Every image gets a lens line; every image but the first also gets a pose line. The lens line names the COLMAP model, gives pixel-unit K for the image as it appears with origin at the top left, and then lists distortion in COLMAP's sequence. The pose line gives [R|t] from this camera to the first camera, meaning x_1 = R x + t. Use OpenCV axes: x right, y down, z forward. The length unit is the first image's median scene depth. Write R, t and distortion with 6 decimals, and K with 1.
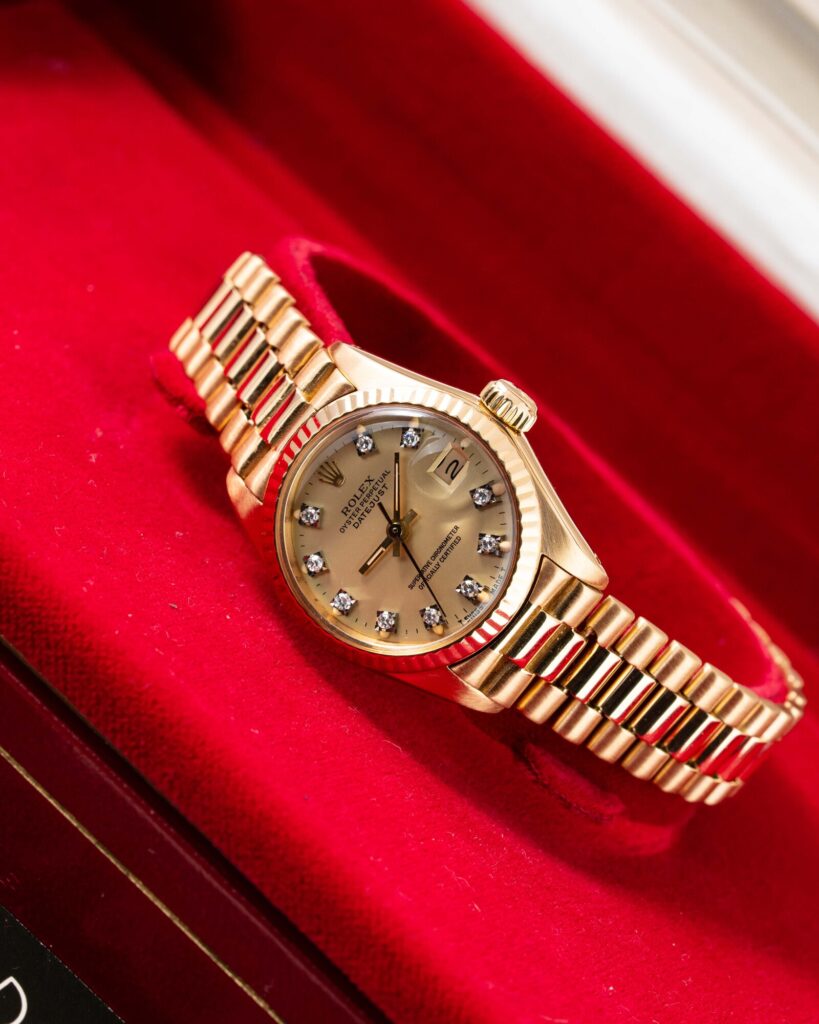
lens RADIAL K [[5099.7, 0, 409.5], [0, 5099.7, 512.0], [0, 0, 1]] dist [-0.302875, 11.494570]
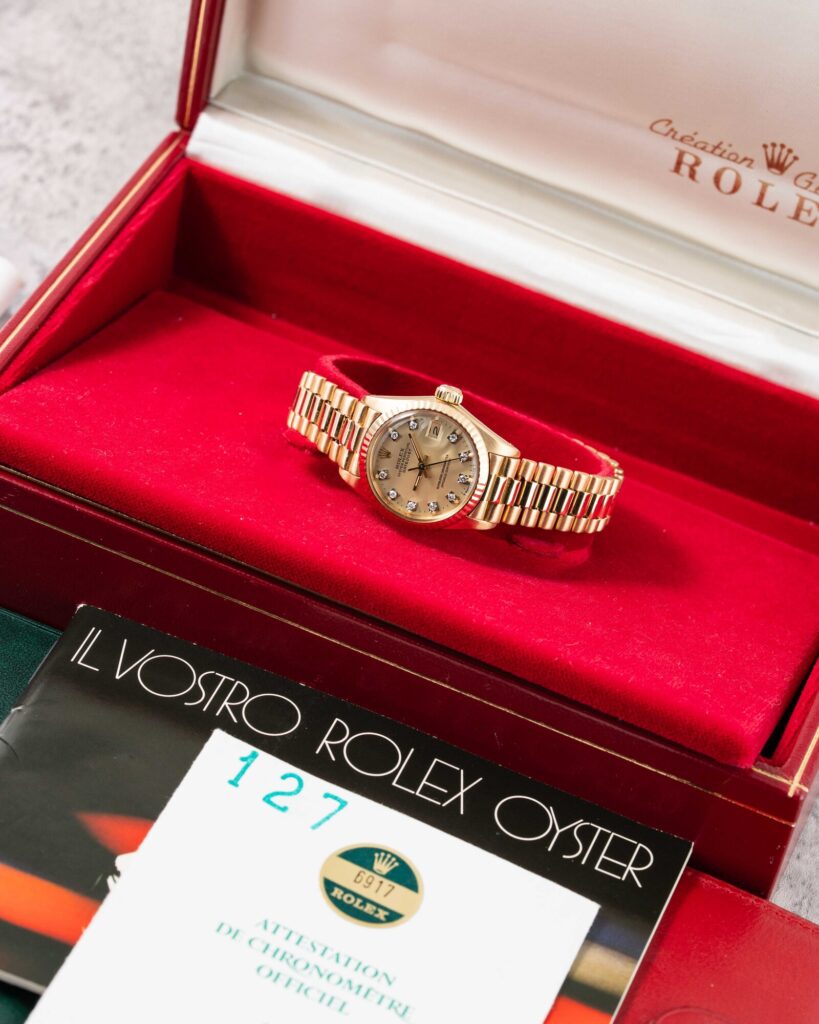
lens RADIAL K [[5099.7, 0, 409.5], [0, 5099.7, 512.0], [0, 0, 1]] dist [-0.302875, 11.494570]
pose [[0.928822, -0.367303, 0.048771, -0.121277], [0.366159, 0.930038, 0.030943, -0.047886], [-0.056724, -0.010882, 0.998331, -1.185065]]
